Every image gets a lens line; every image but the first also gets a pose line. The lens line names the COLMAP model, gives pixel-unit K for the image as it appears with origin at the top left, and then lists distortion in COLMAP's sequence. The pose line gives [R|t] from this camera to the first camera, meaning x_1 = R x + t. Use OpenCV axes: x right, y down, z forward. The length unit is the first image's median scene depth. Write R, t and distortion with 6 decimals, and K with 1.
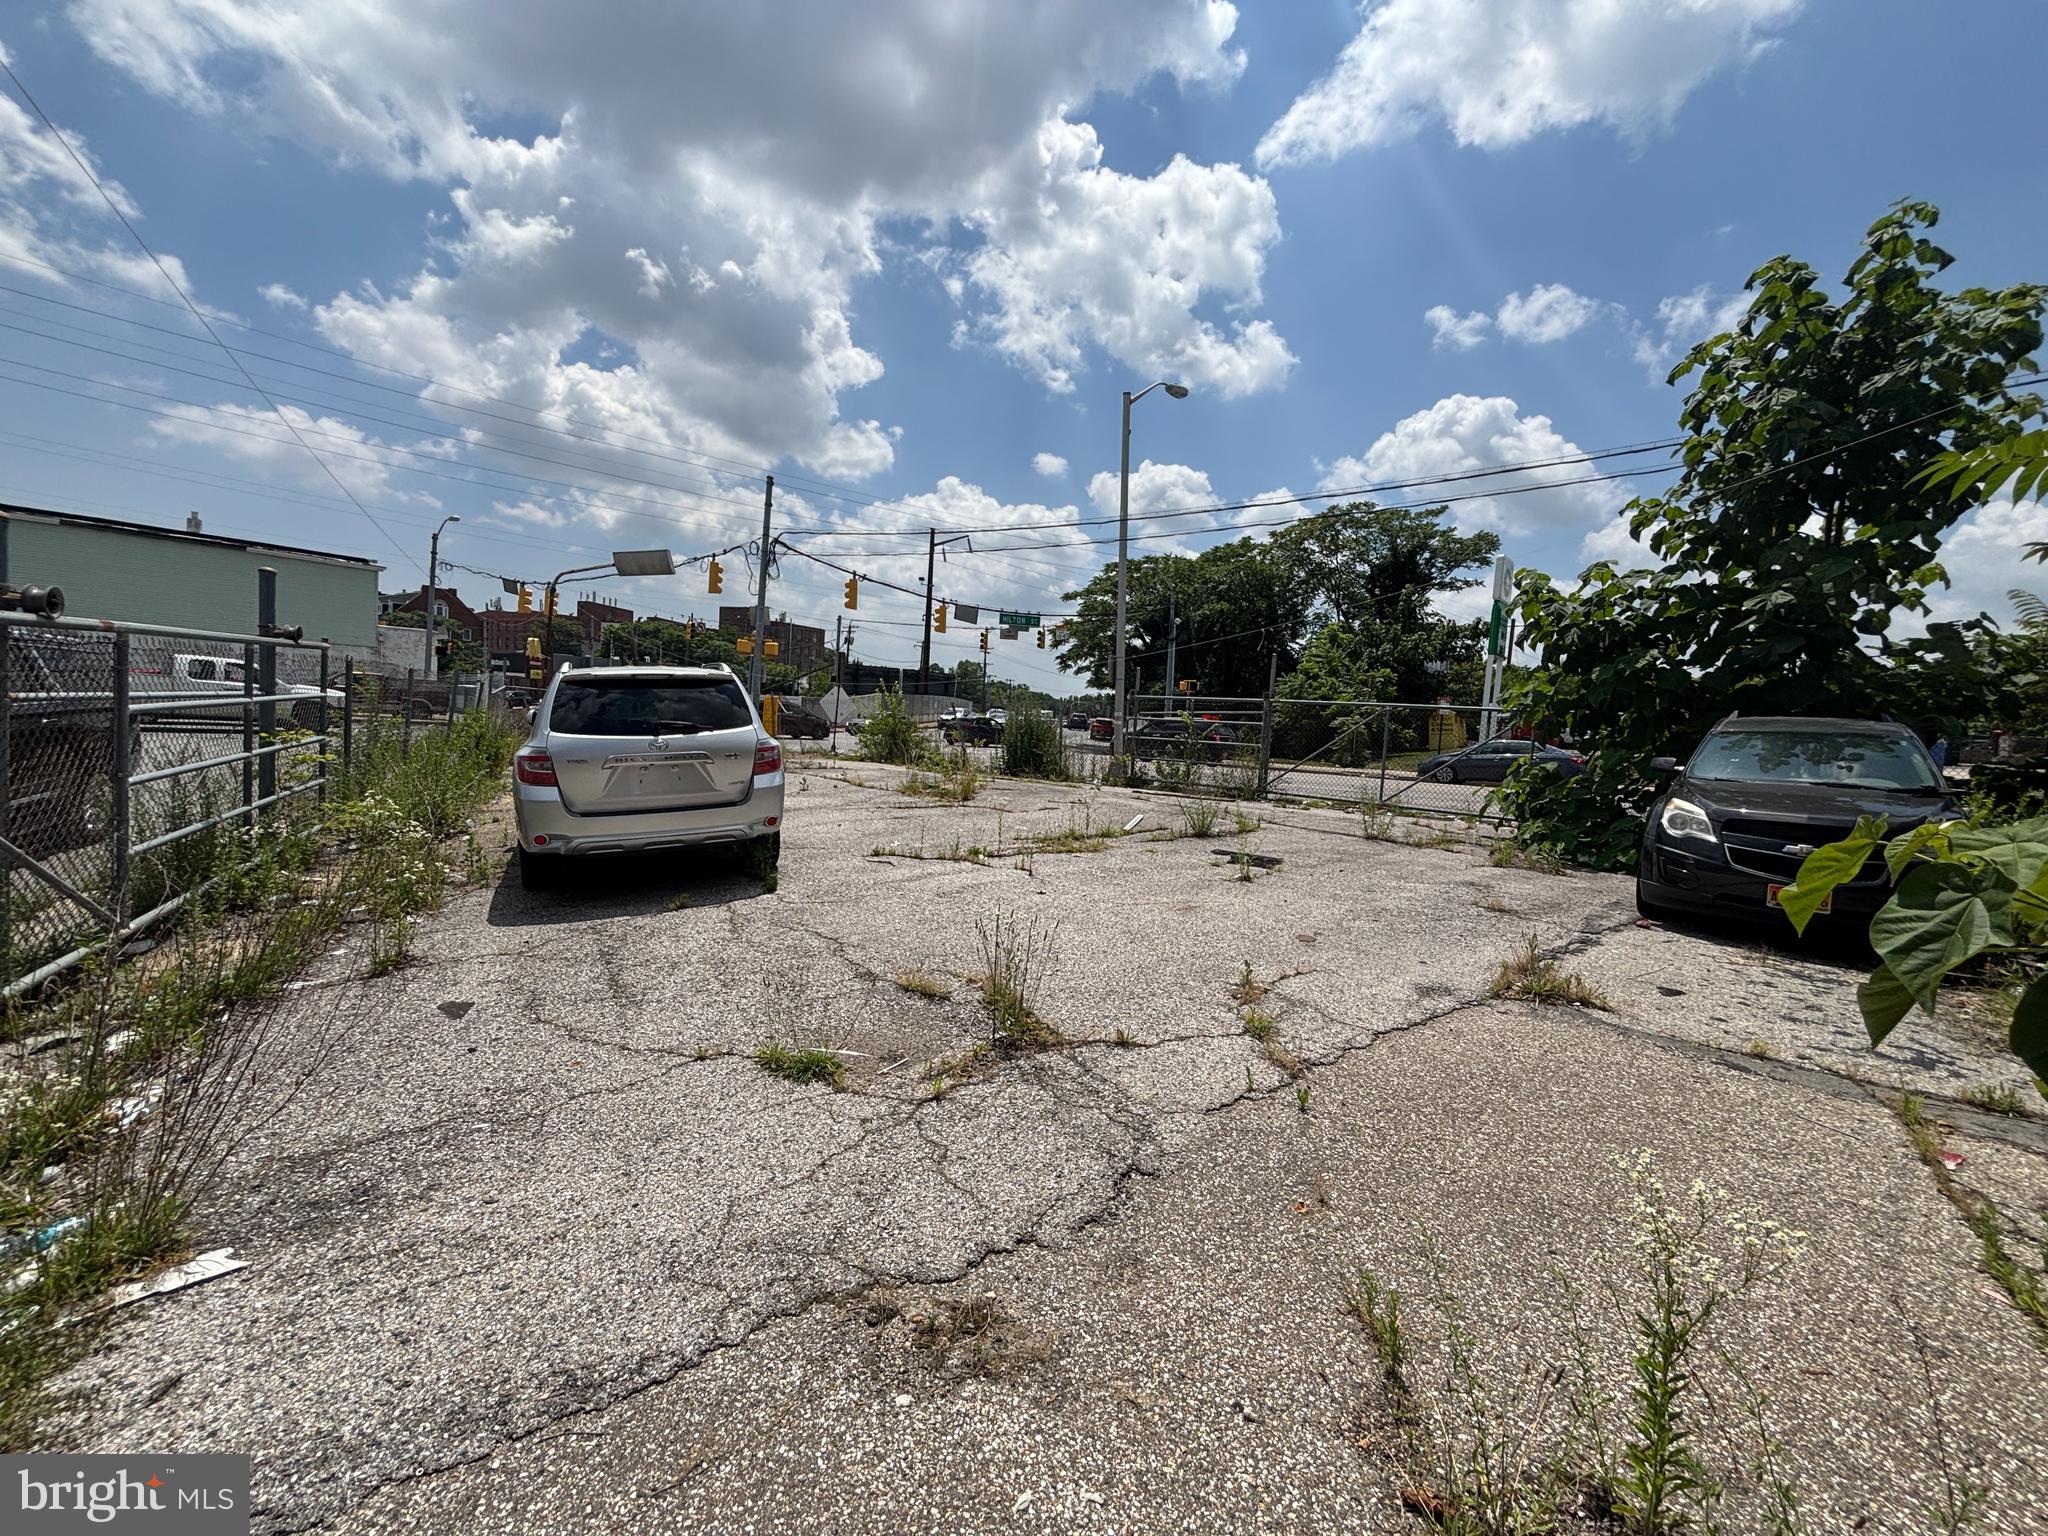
lens RADIAL K [[821.1, 0, 1020.8], [0, 821.1, 770.1], [0, 0, 1]] dist [0.001779, -0.000333]
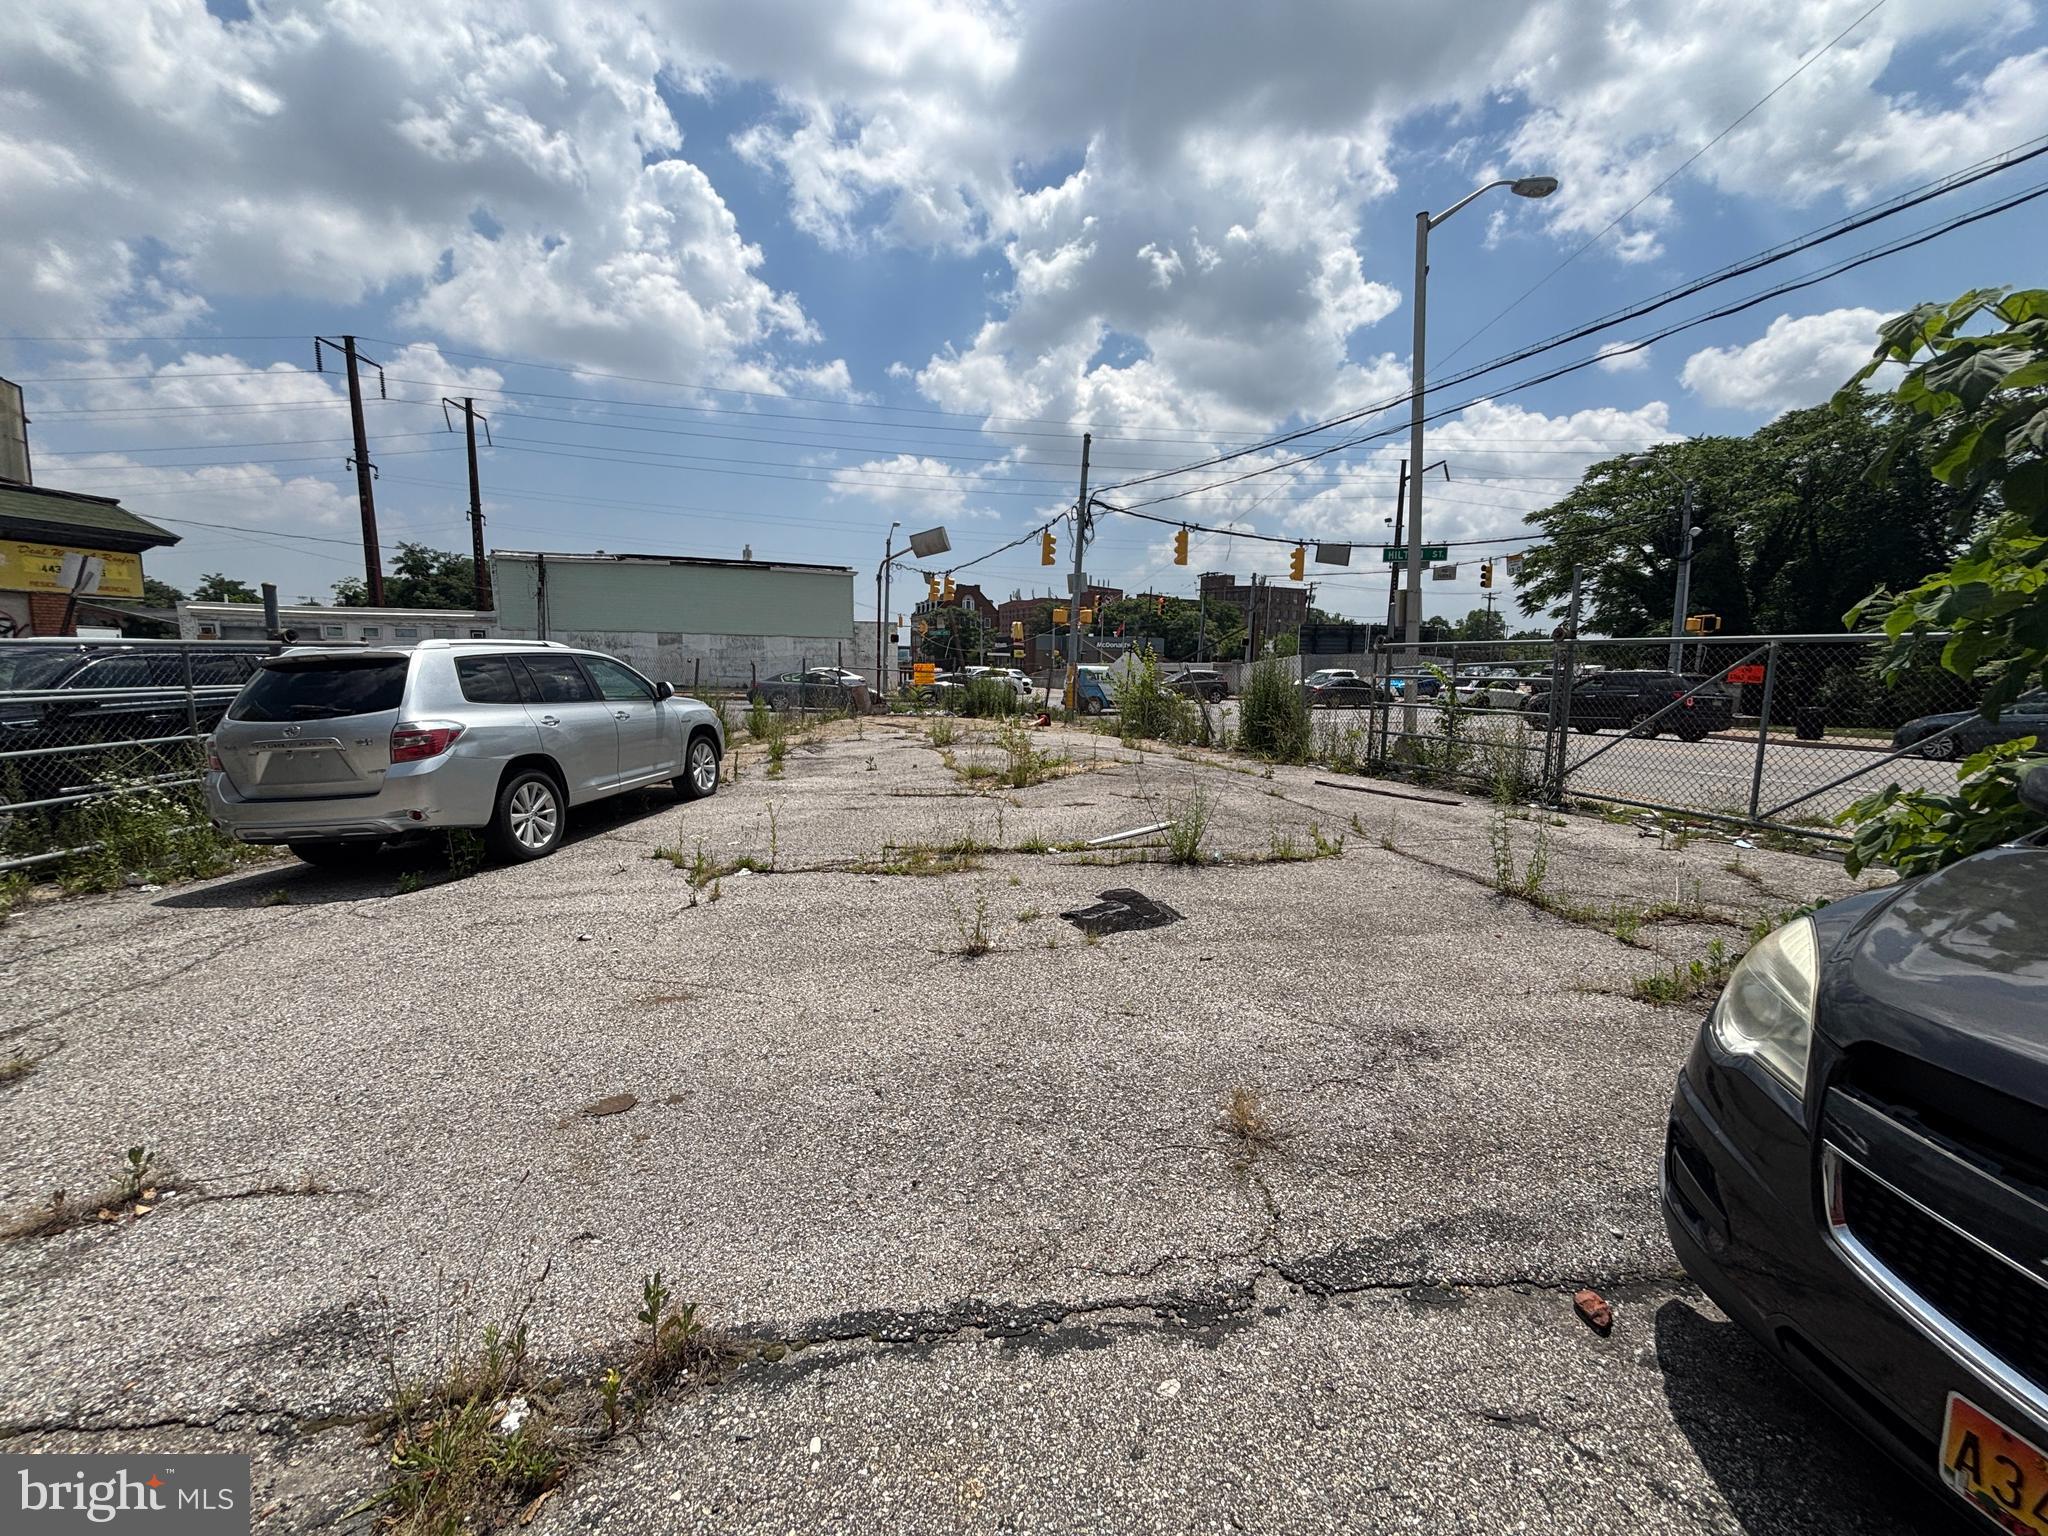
lens RADIAL K [[821.1, 0, 1020.8], [0, 821.1, 770.1], [0, 0, 1]] dist [0.001779, -0.000333]
pose [[0.839945, 0.025241, -0.542085, 0.107376], [-0.002429, 0.999083, 0.042756, -0.003700], [0.542667, -0.034595, 0.839235, 0.090237]]
